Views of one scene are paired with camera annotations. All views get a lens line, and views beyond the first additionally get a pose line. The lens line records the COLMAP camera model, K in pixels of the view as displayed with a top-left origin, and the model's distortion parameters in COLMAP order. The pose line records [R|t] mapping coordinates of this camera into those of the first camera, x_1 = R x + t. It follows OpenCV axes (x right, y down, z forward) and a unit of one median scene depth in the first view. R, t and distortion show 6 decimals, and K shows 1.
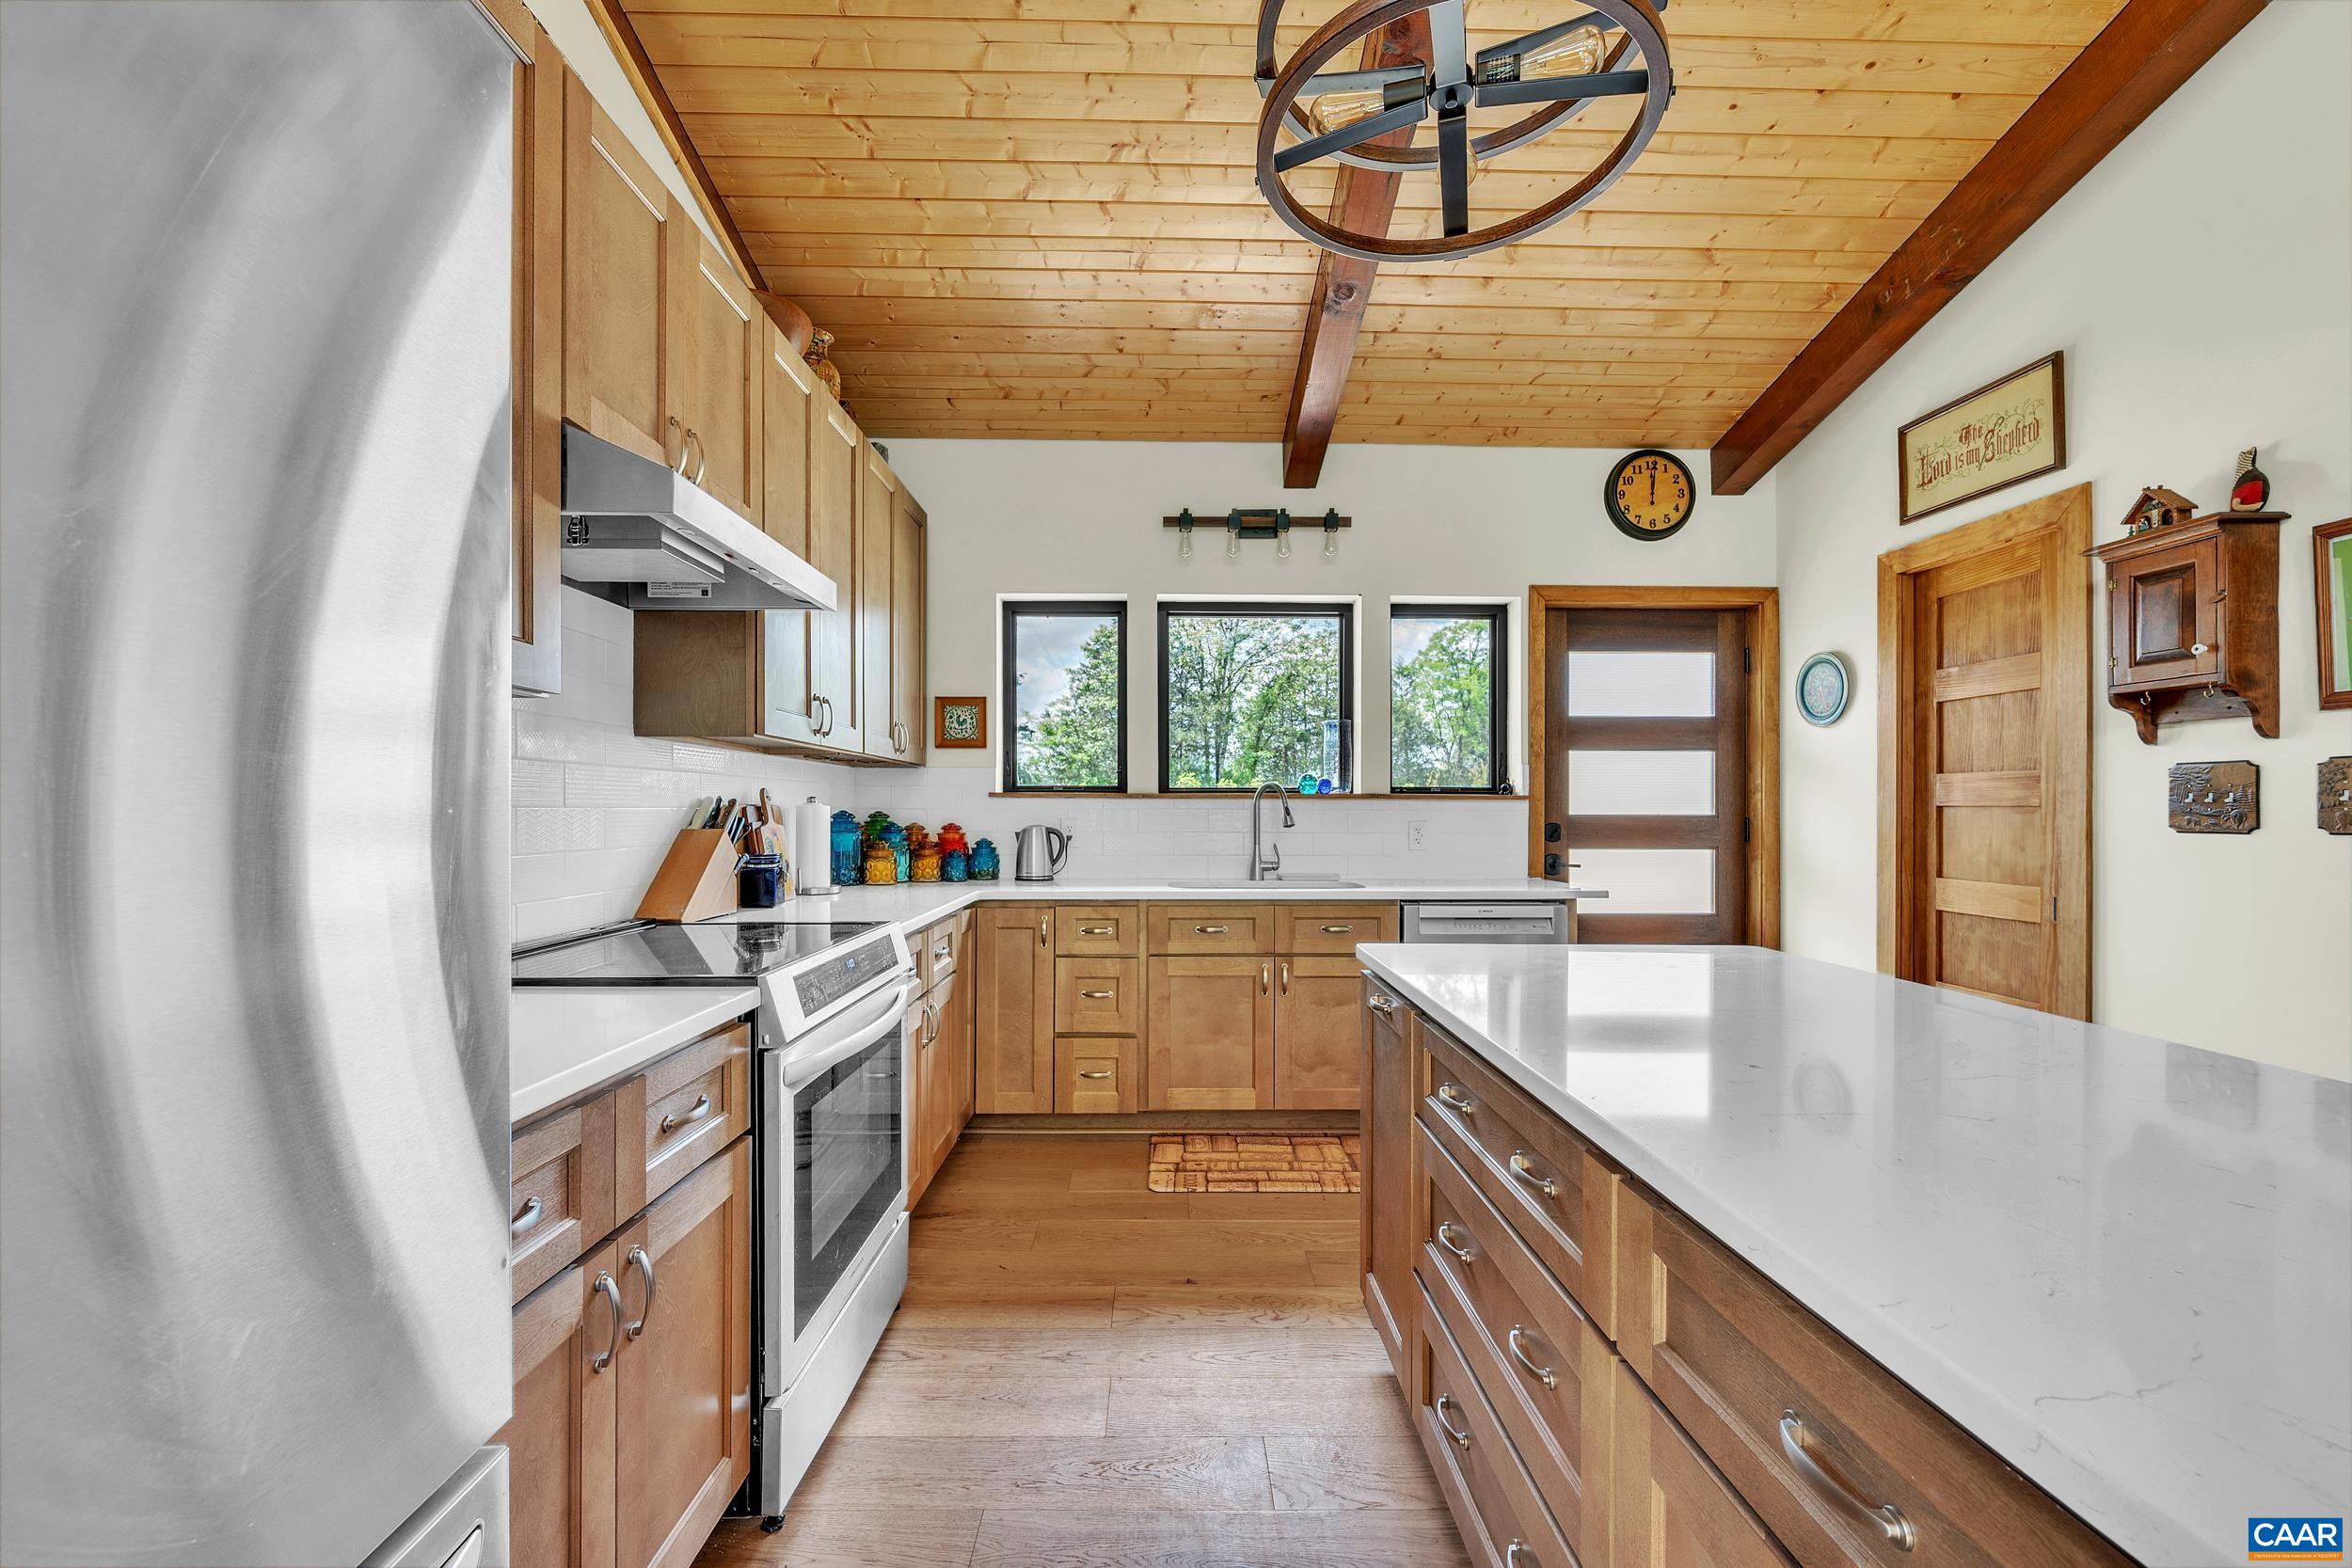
lens RADIAL K [[942.1, 0, 1184.3], [0, 942.1, 813.5], [0, 0, 1]] dist [0.000381, -0.000047]
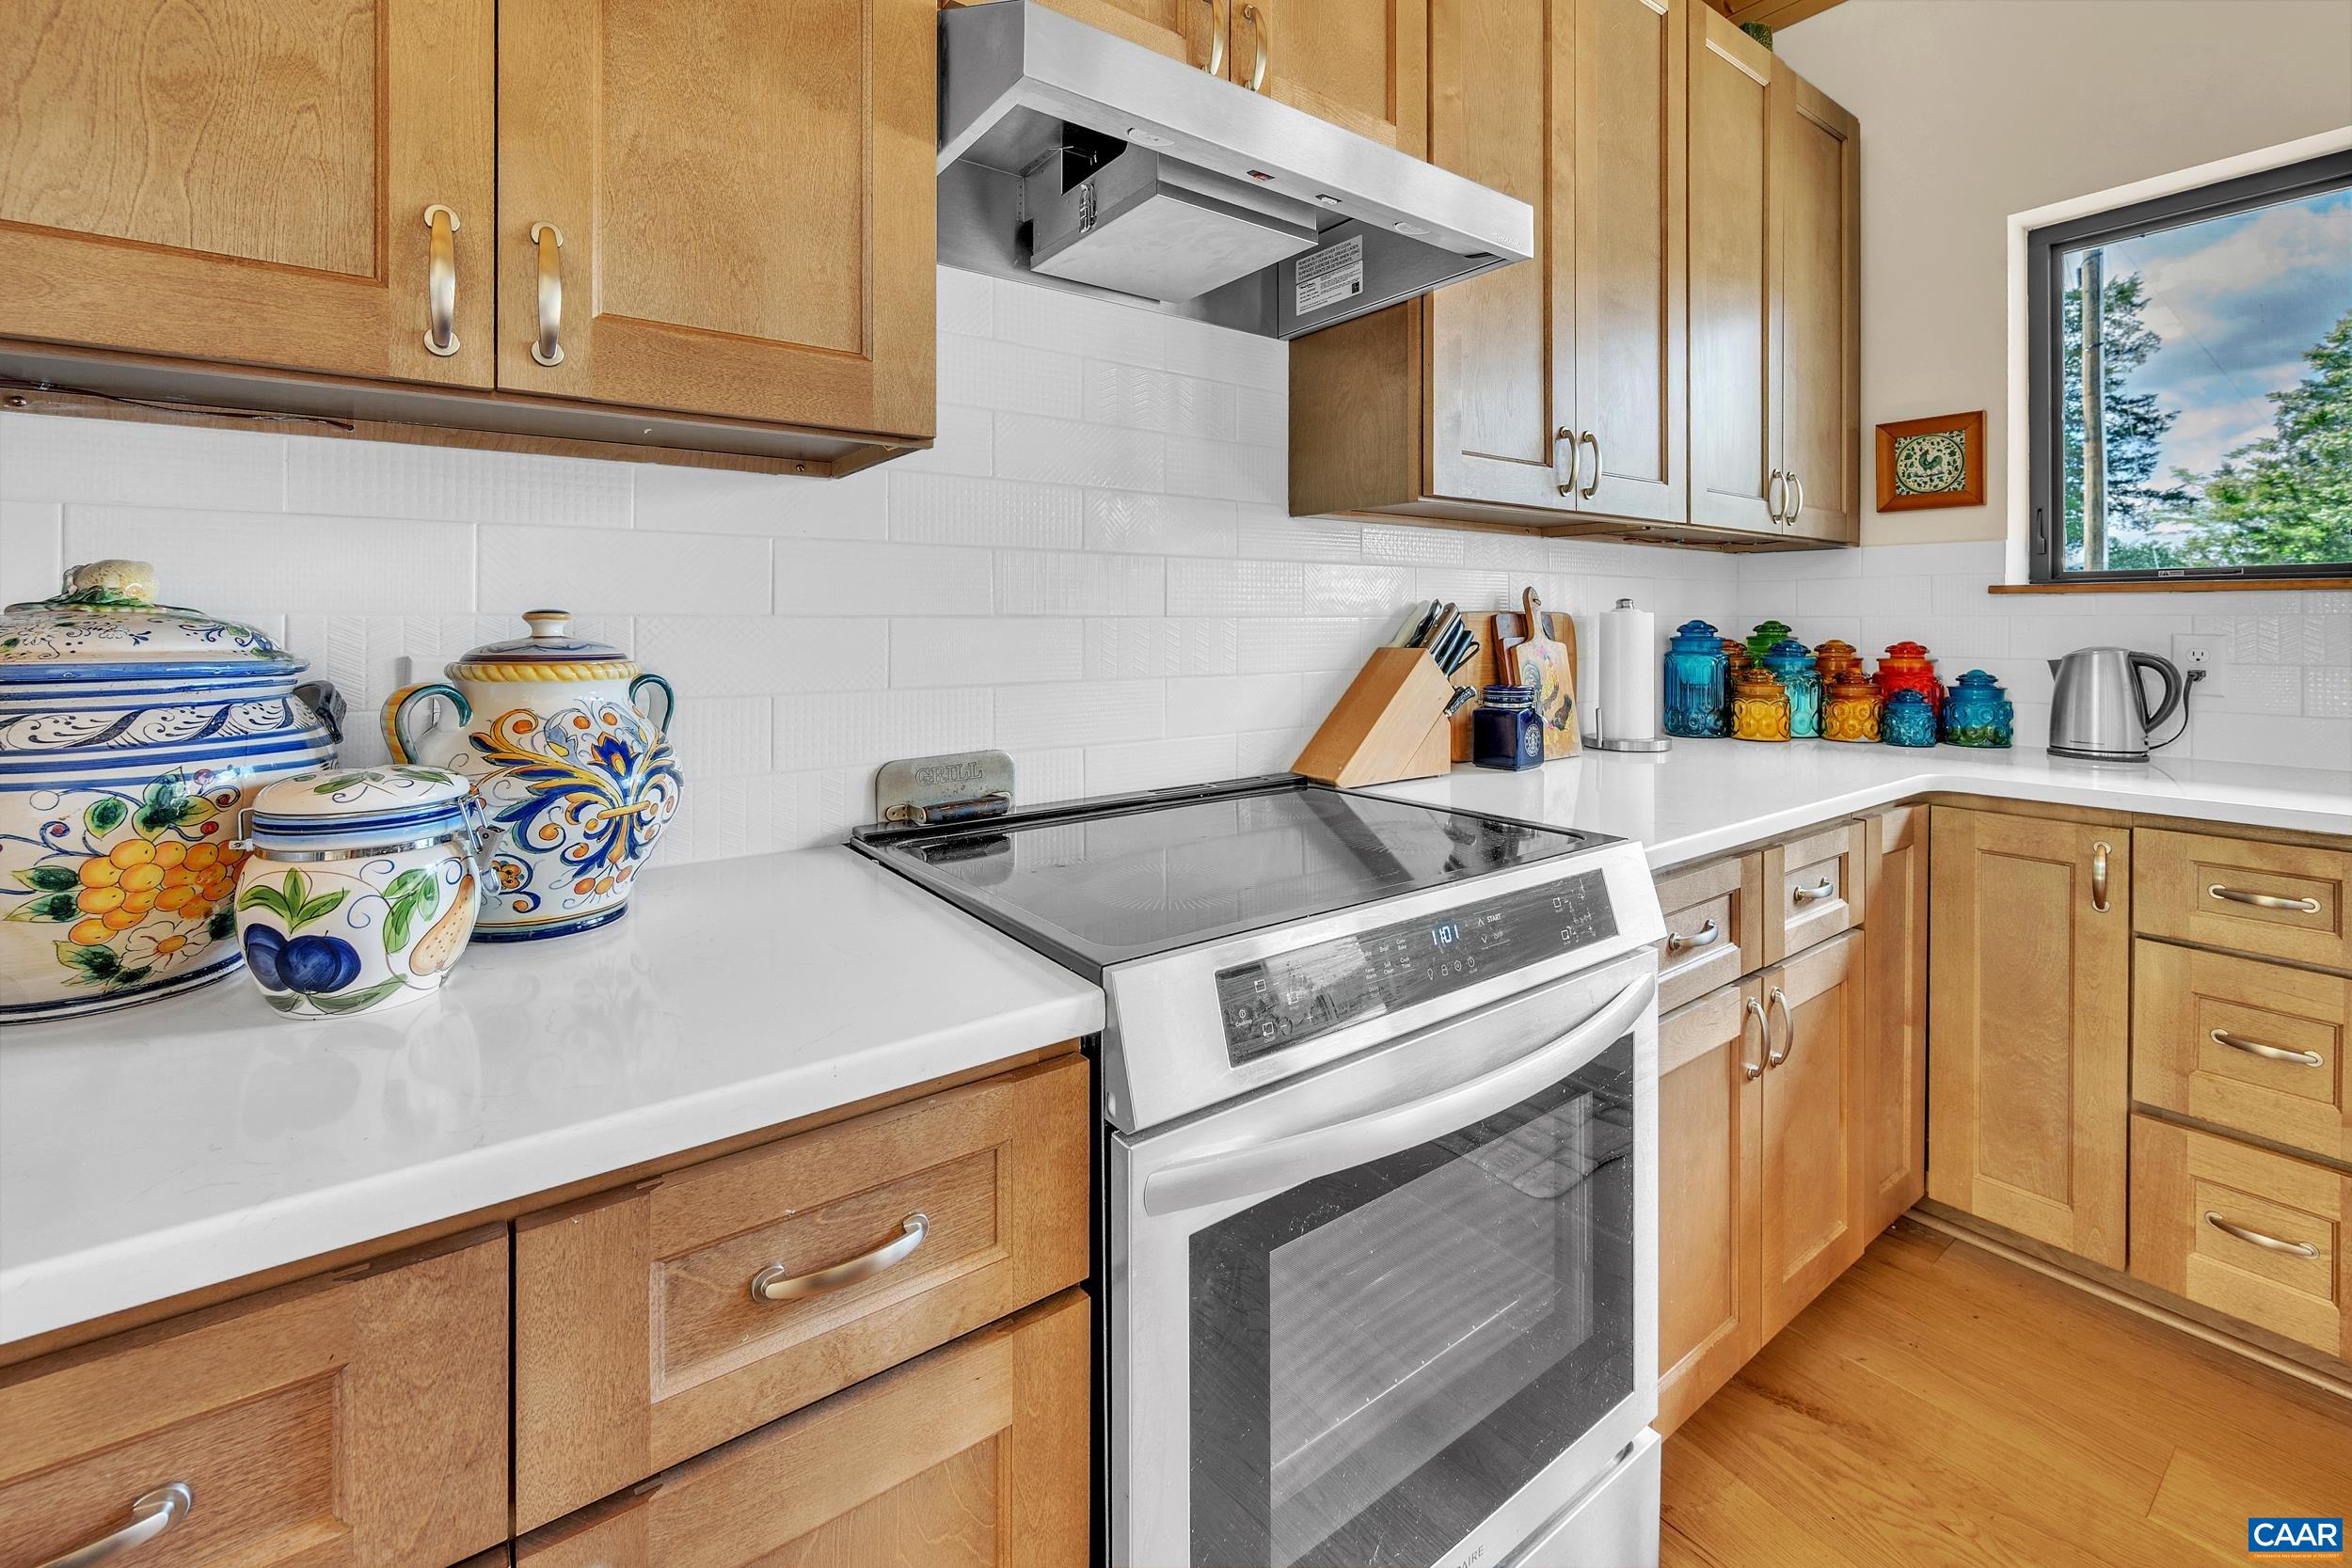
lens RADIAL K [[1002.3, 0, 1184.7], [0, 1002.3, 624.6], [0, 0, 1]] dist [0.000034, -0.000291]
pose [[0.580348, 0.000119, -0.814369, -0.007313], [0.000173, 1.000000, 0.000270, -0.000276], [0.814369, -0.000297, 0.580348, 0.336968]]
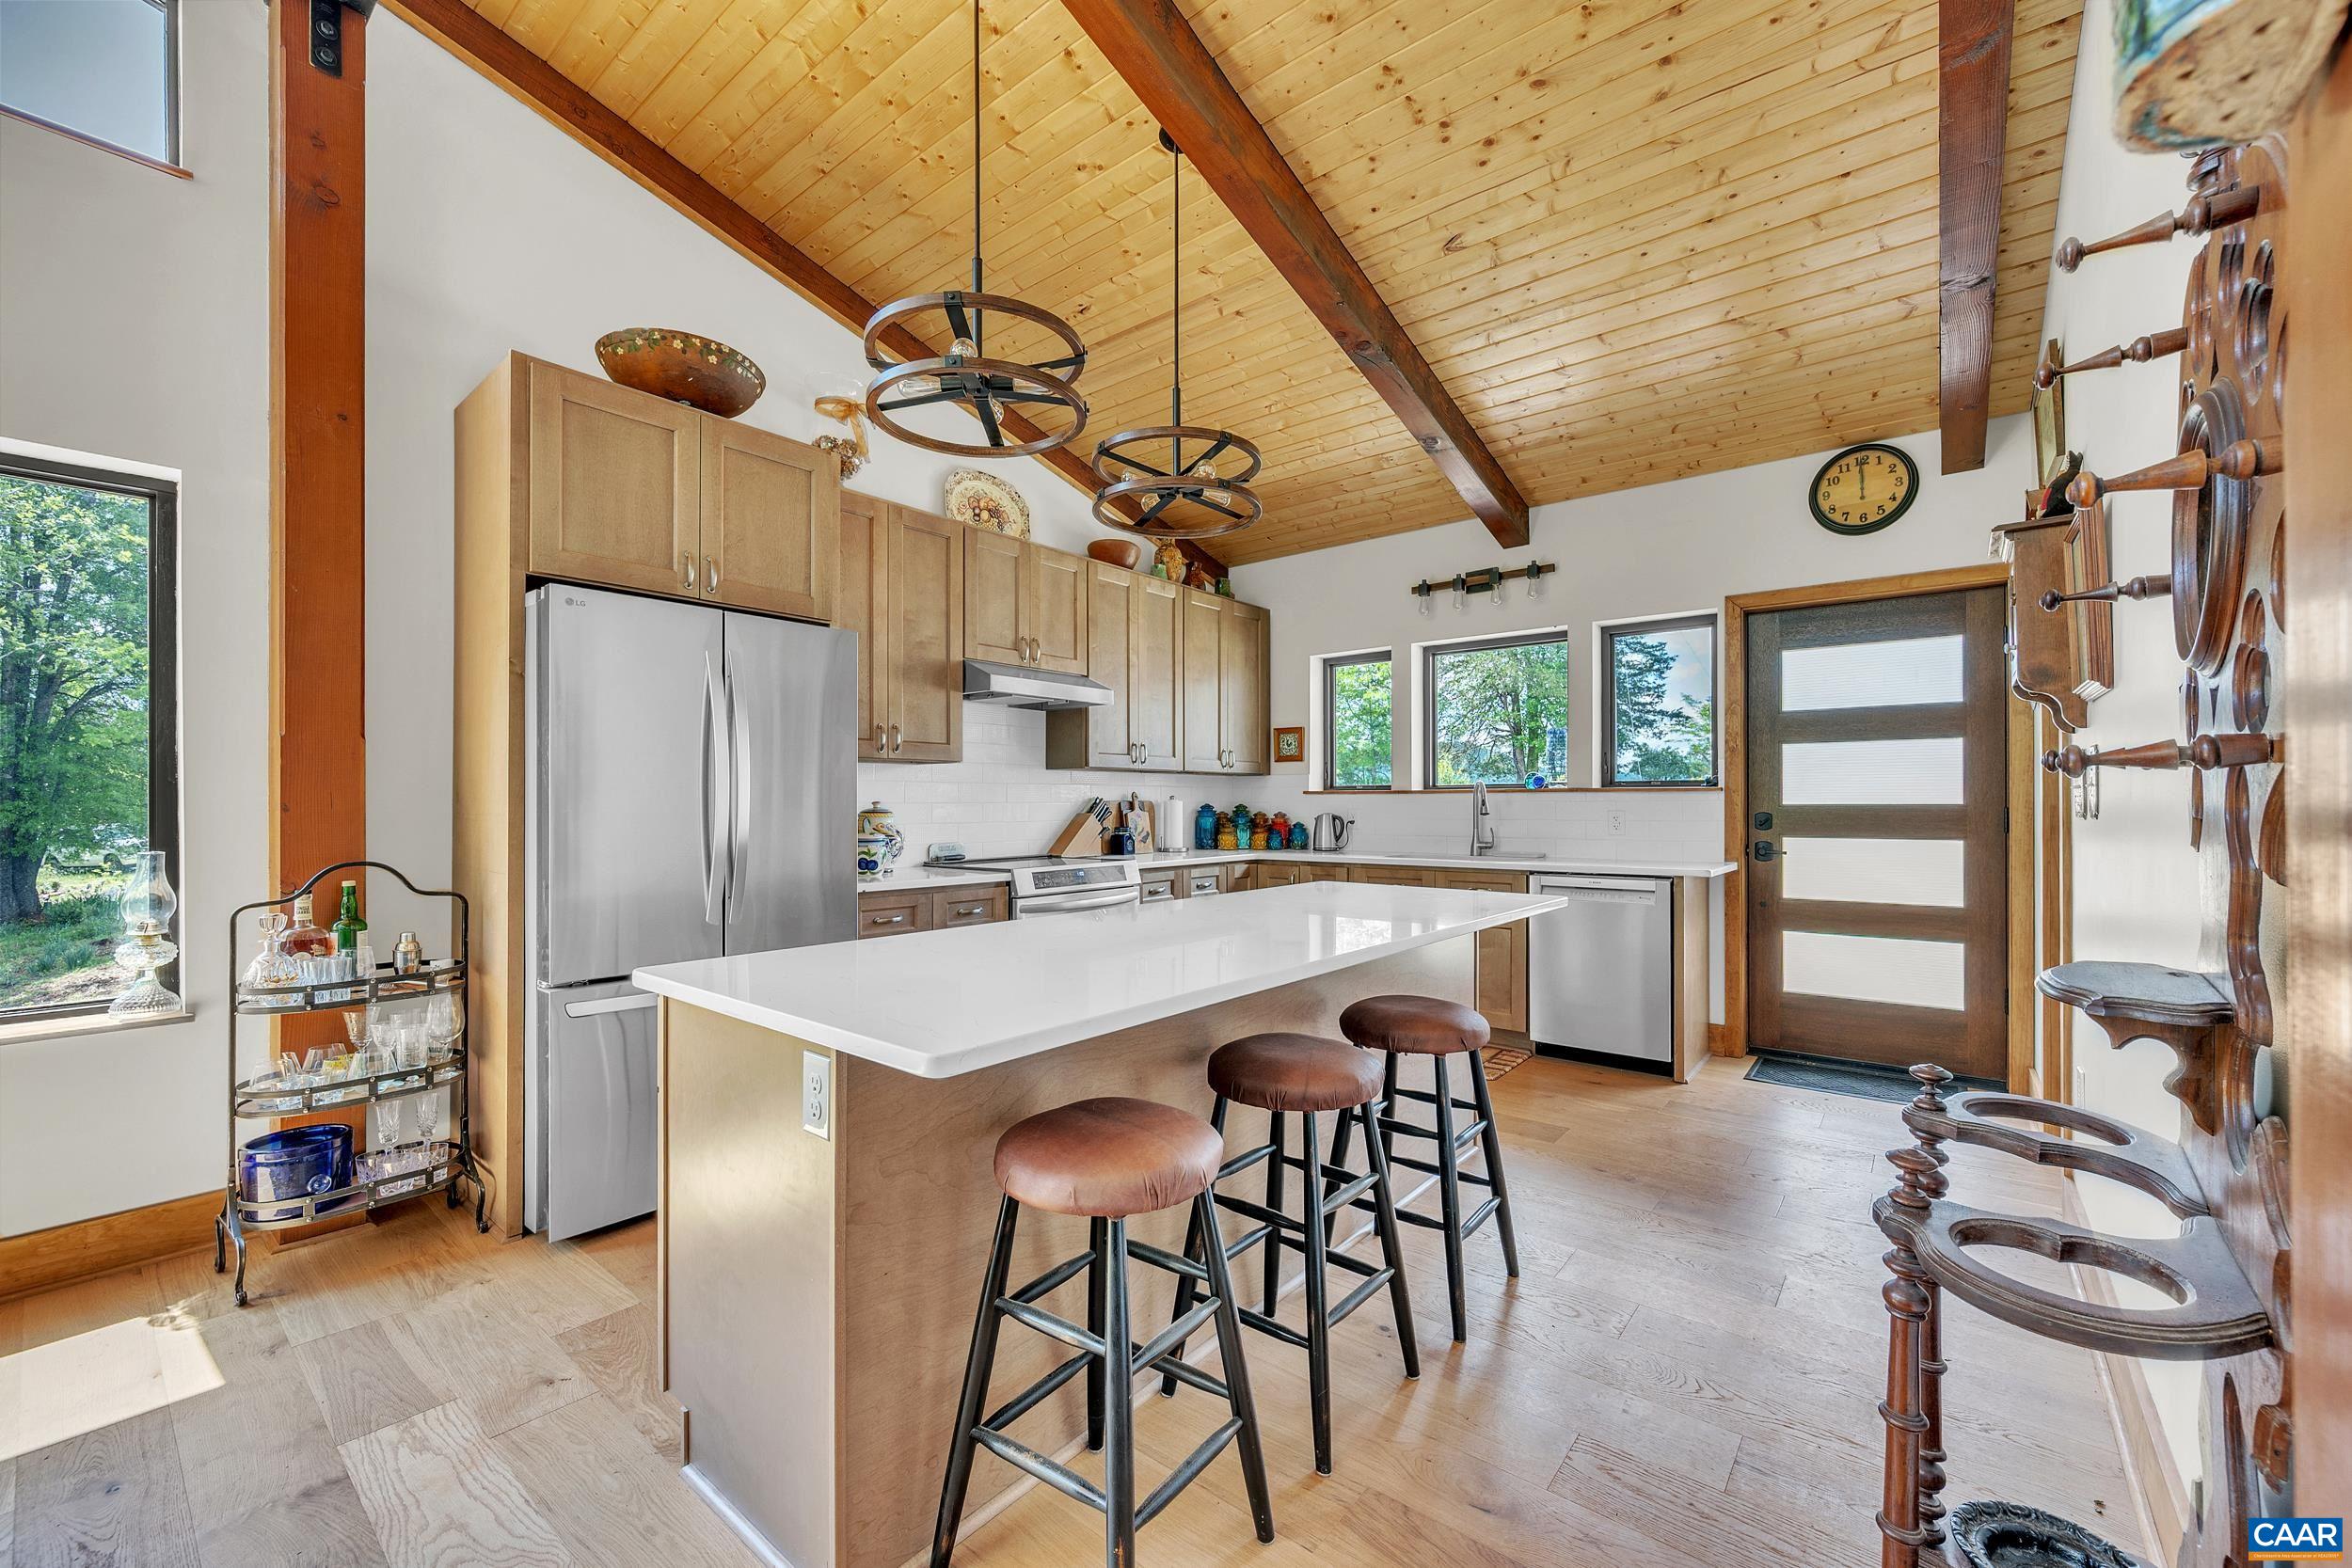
lens RADIAL K [[934.8, 0, 1182.0], [0, 934.8, 802.5], [0, 0, 1]] dist [-0.001121, -0.000099]
pose [[0.762182, -0.005034, -0.647343, 0.702128], [0.001750, 0.999982, -0.005716, 0.004201], [0.647360, 0.003224, 0.762177, -0.287910]]
